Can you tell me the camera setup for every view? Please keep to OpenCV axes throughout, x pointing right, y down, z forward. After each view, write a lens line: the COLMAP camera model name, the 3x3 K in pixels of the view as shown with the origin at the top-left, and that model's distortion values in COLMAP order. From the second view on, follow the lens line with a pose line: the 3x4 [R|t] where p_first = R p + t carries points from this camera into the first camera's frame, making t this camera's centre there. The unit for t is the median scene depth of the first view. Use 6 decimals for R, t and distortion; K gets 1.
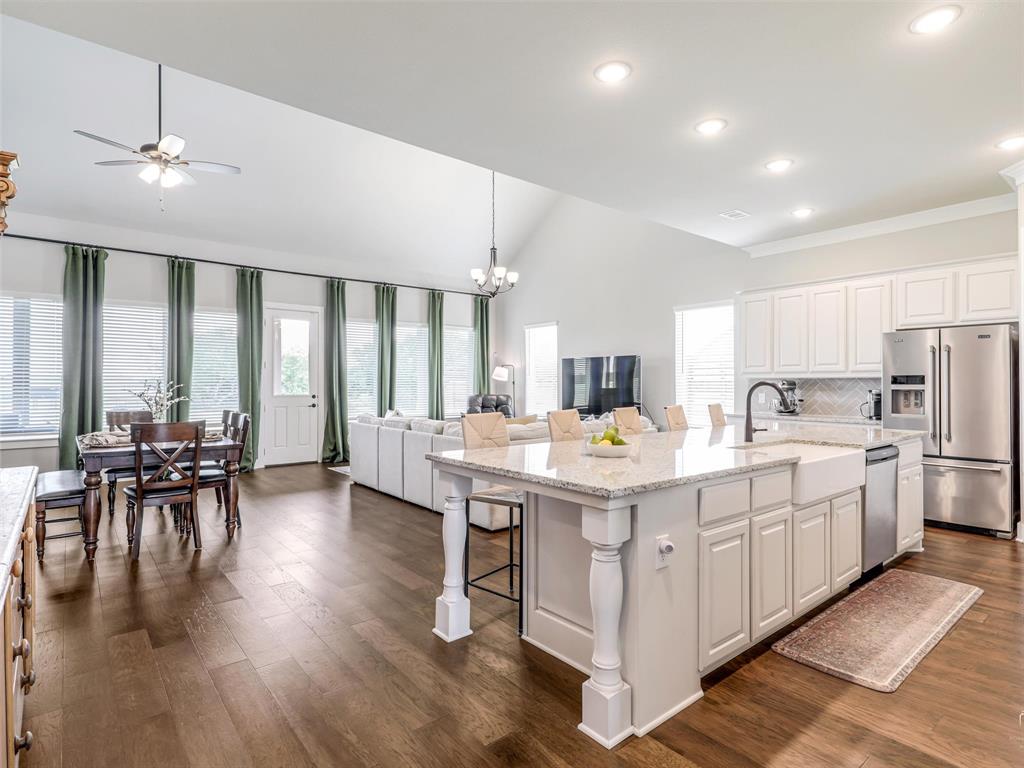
lens RADIAL K [[544.6, 0, 512.0], [0, 544.6, 384.0], [0, 0, 1]] dist [0.000963, 0.000026]
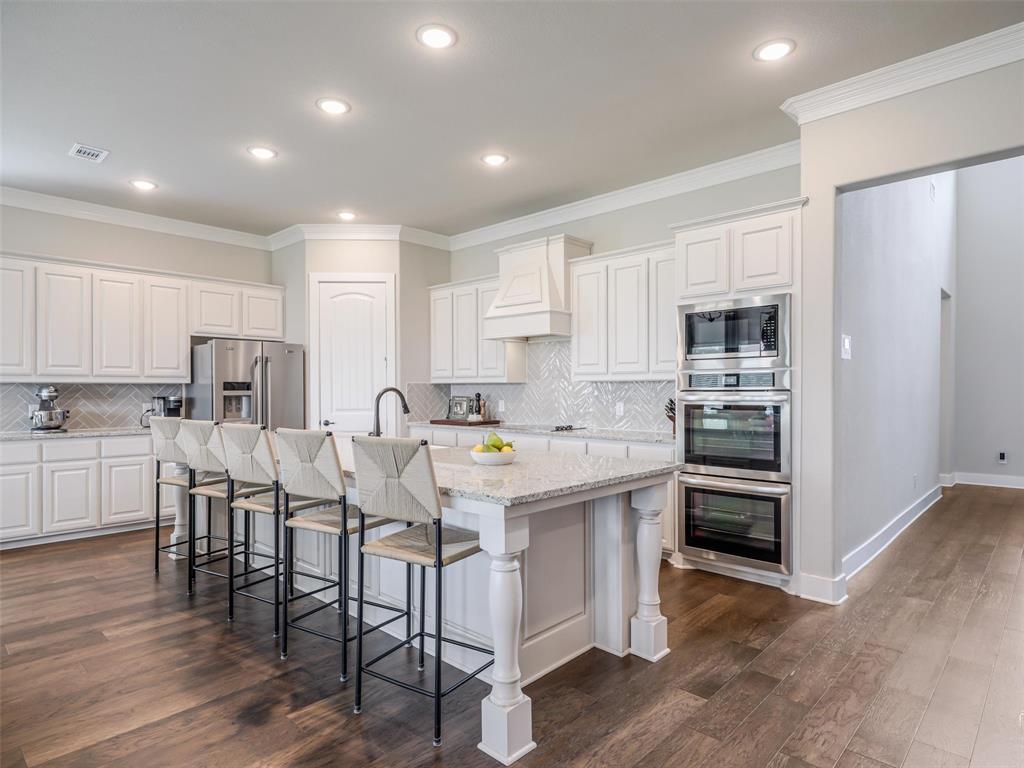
lens RADIAL K [[576.8, 0, 526.3], [0, 576.8, 390.5], [0, 0, 1]] dist [-0.006307, -0.001645]
pose [[-0.137841, -0.000833, 0.990454, -0.362478], [0.001136, 0.999999, 0.000999, -0.000054], [-0.990454, 0.001263, -0.137840, 0.464566]]
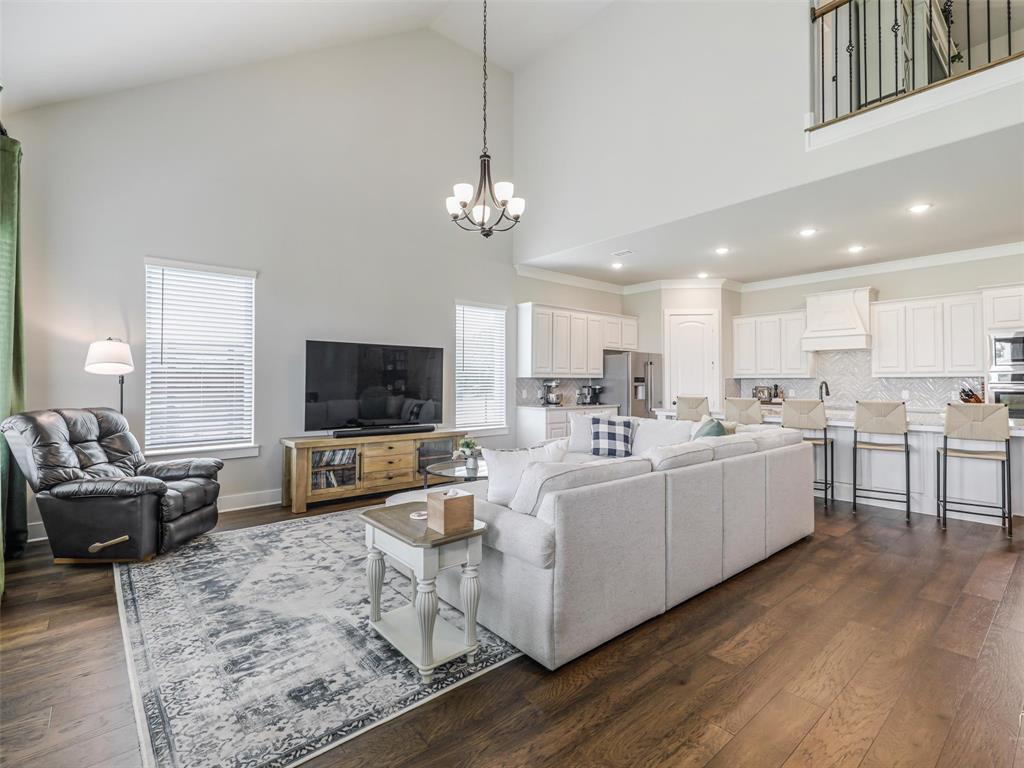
lens RADIAL K [[476.6, 0, 512.0], [0, 476.6, 384.0], [0, 0, 1]] dist [-0.003384, -0.000662]
pose [[-0.018124, -0.003986, 0.999828, -0.634023], [-0.000655, 0.999992, 0.003975, -0.000232], [-0.999836, -0.000582, -0.018127, 1.123476]]
